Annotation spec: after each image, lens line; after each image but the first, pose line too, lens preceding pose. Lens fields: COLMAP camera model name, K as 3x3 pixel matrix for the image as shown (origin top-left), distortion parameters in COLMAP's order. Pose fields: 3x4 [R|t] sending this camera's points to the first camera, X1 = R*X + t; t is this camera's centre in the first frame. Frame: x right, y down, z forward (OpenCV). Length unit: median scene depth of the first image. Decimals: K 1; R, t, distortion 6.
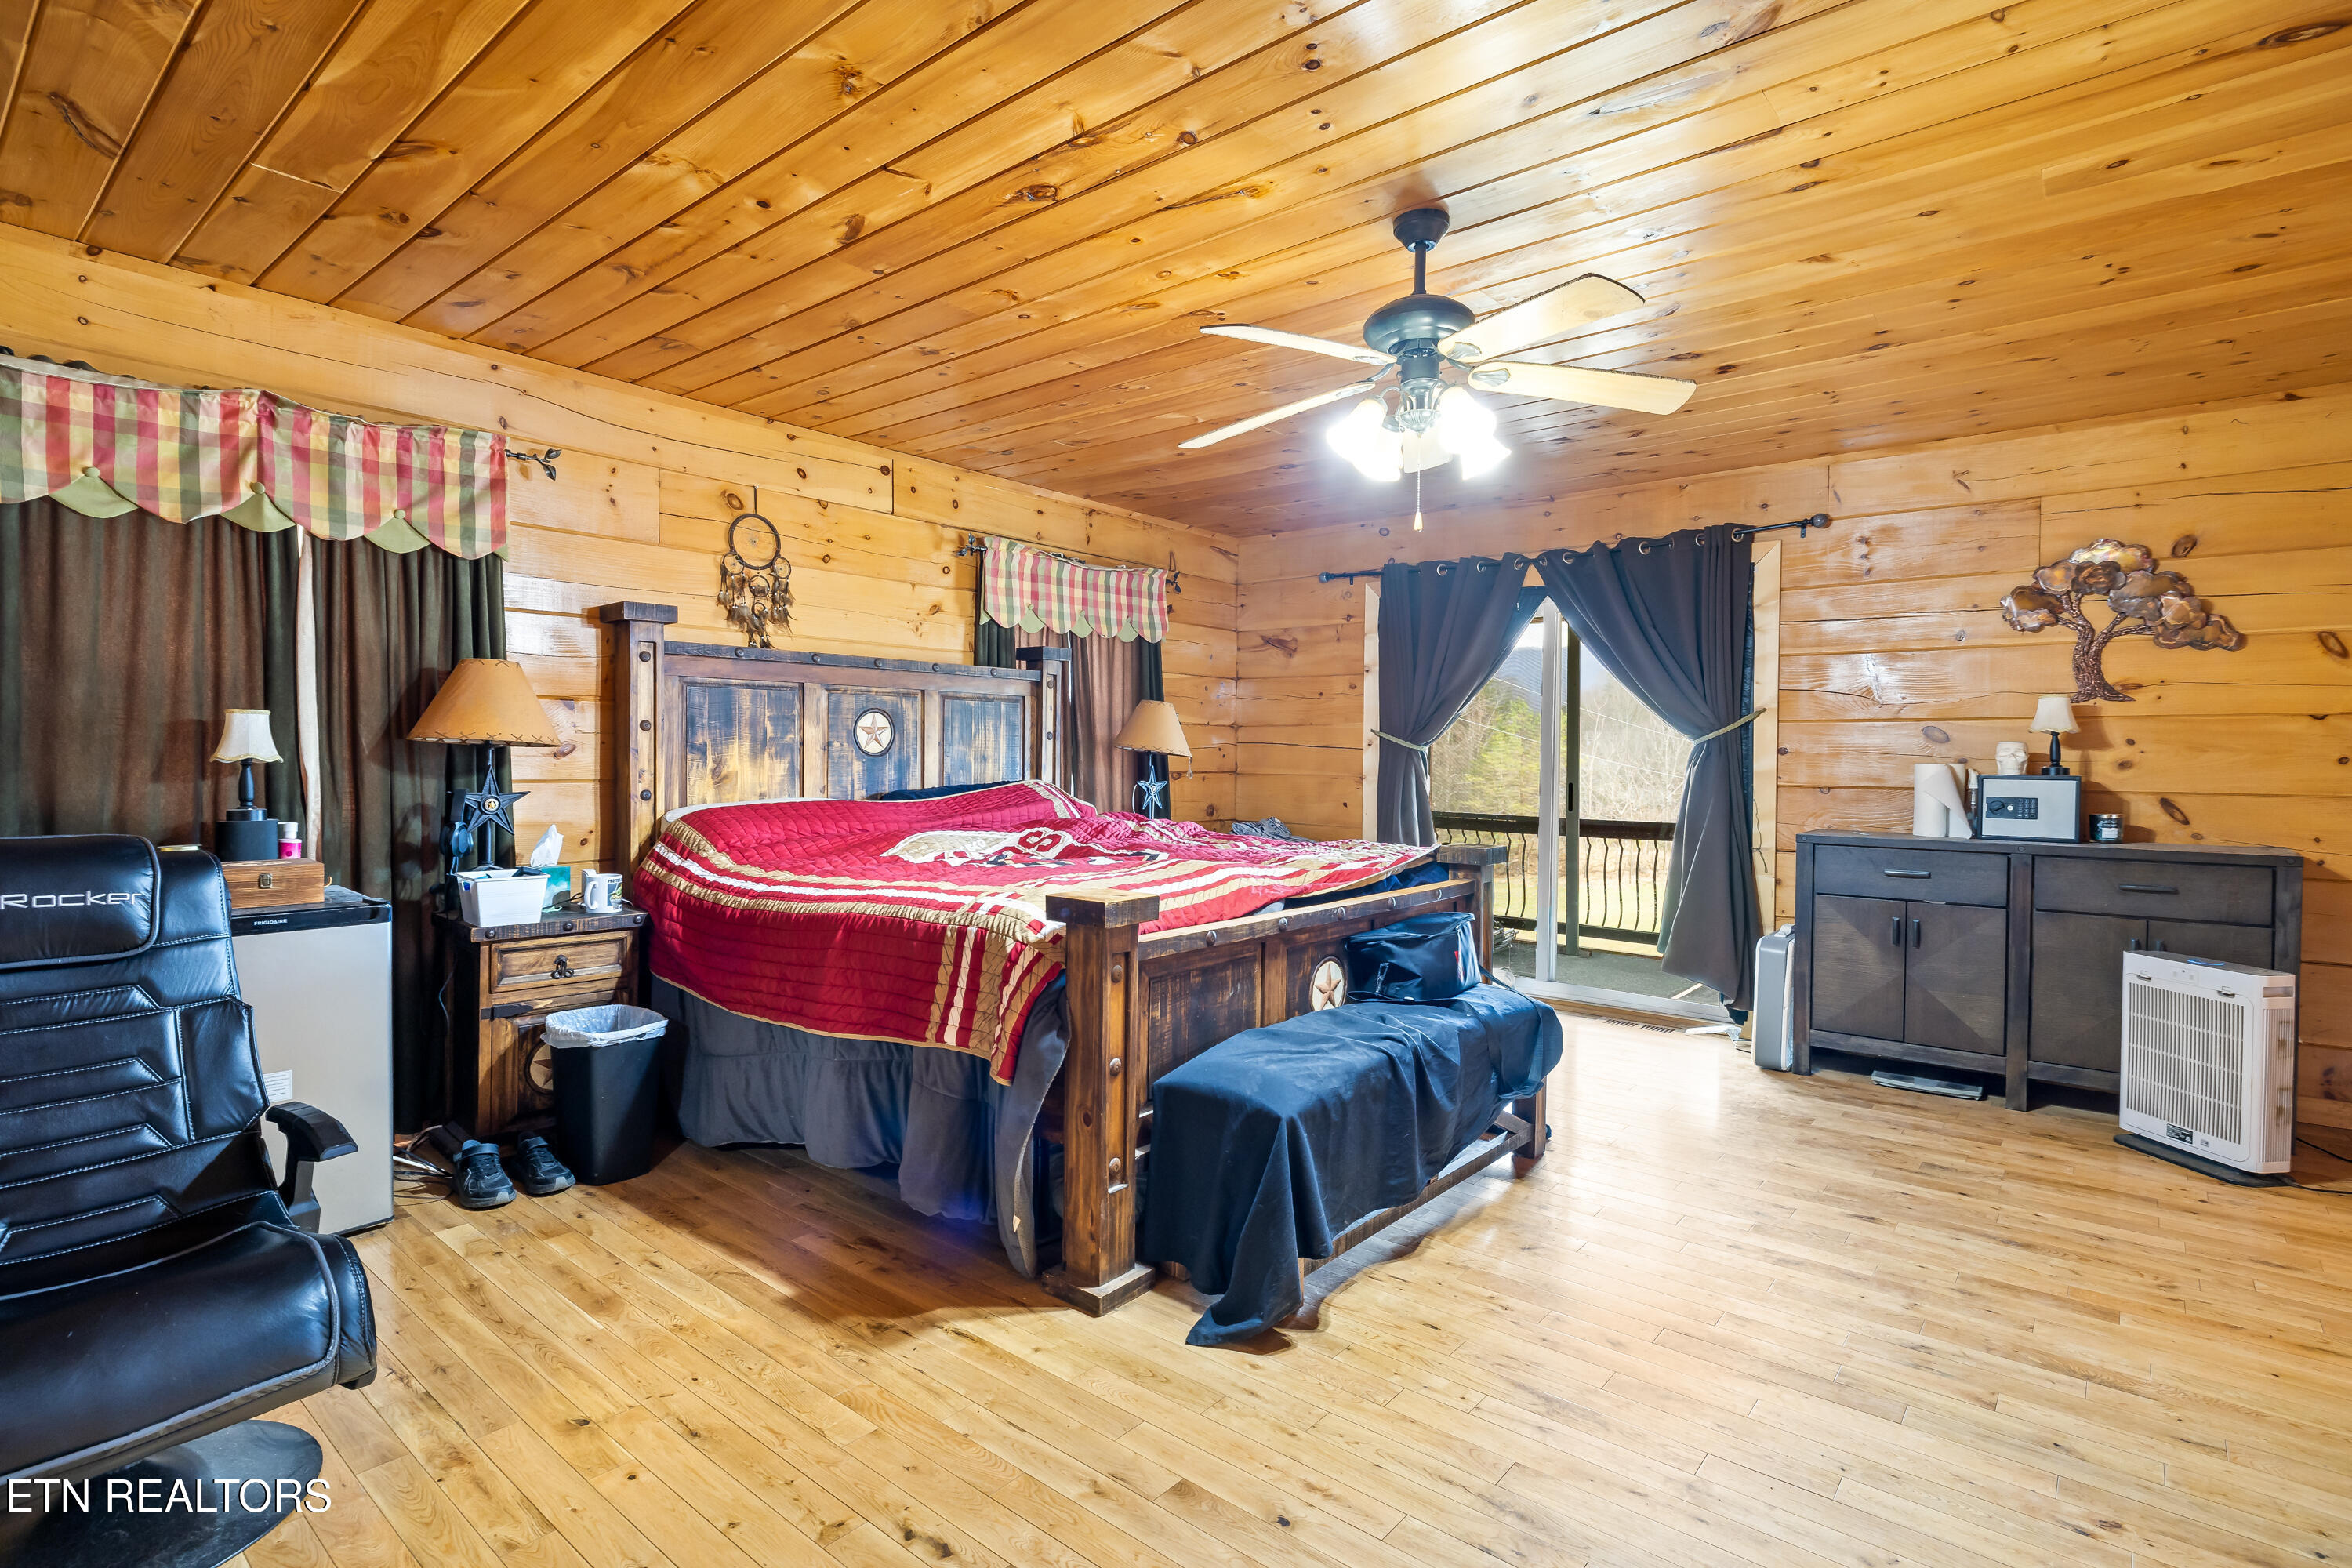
lens RADIAL K [[1131.9, 0, 1199.7], [0, 1131.9, 775.3], [0, 0, 1]] dist [-0.000844, -0.000729]
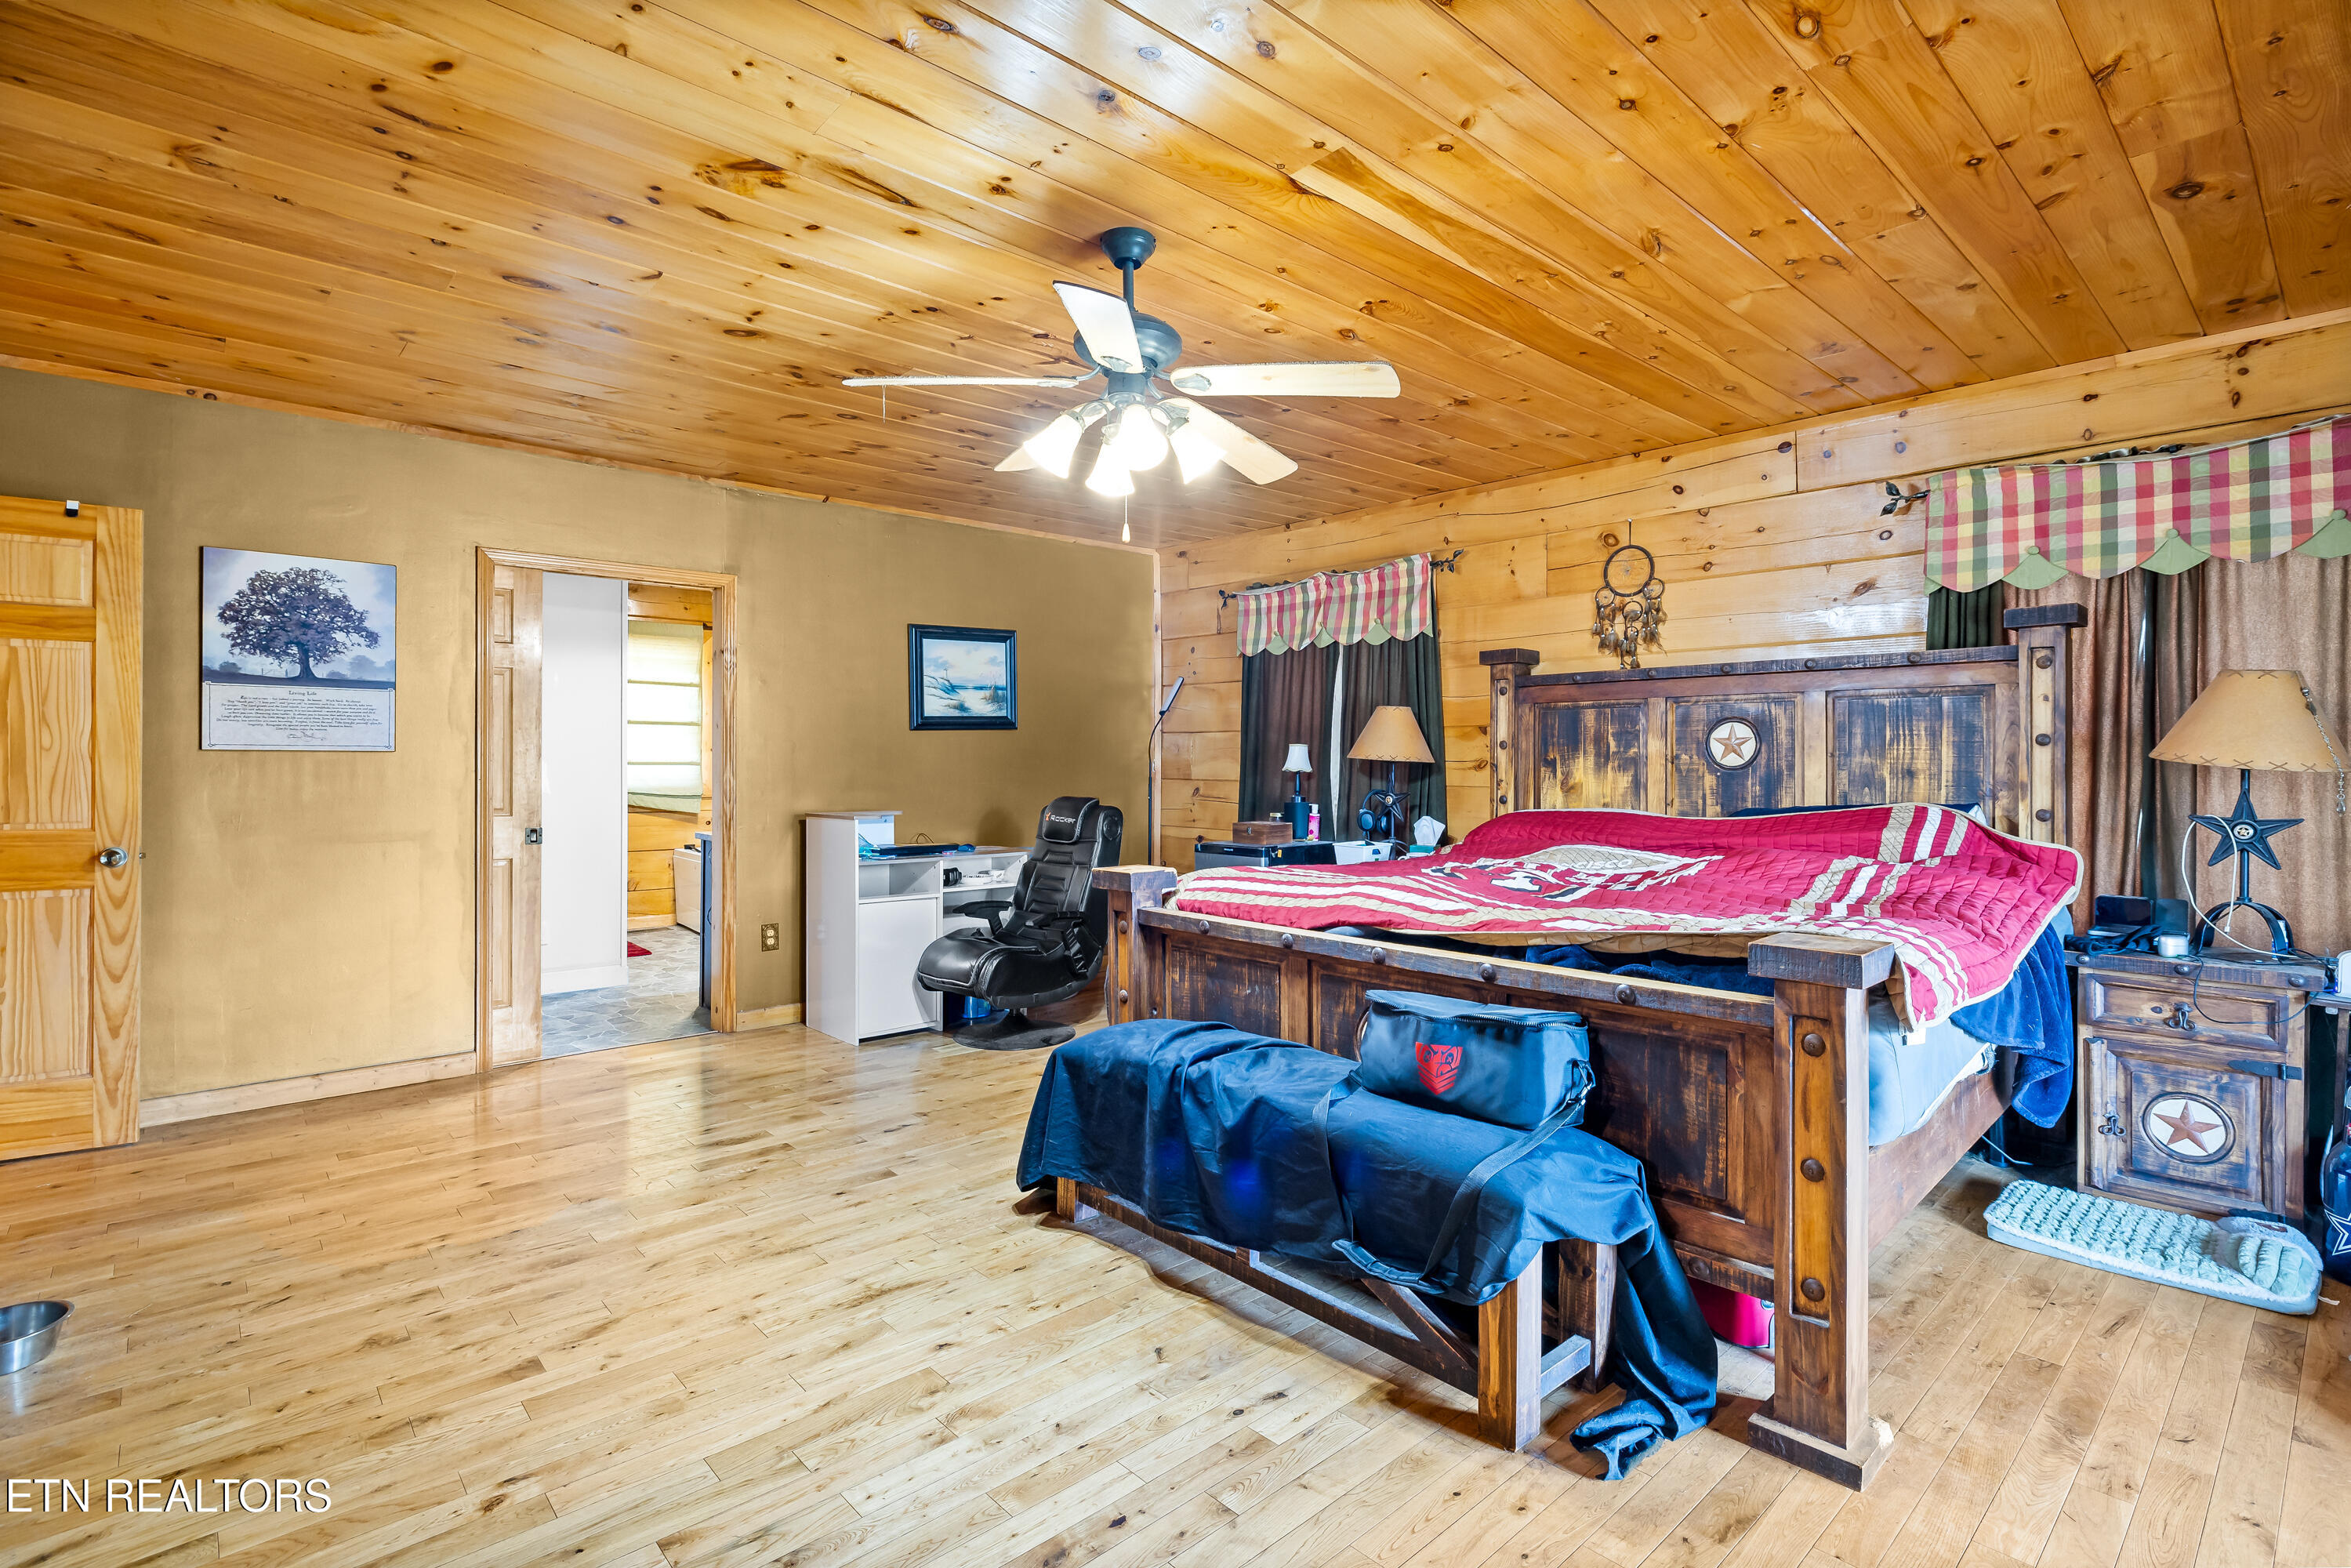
lens RADIAL K [[1131.4, 0, 1199.2], [0, 1131.4, 775.3], [0, 0, 1]] dist [-0.000844, -0.000729]
pose [[-0.135228, 0.003913, -0.990807, 0.746039], [-0.021417, 0.999747, 0.006871, -0.010138], [0.990583, 0.022149, -0.135110, 0.756526]]
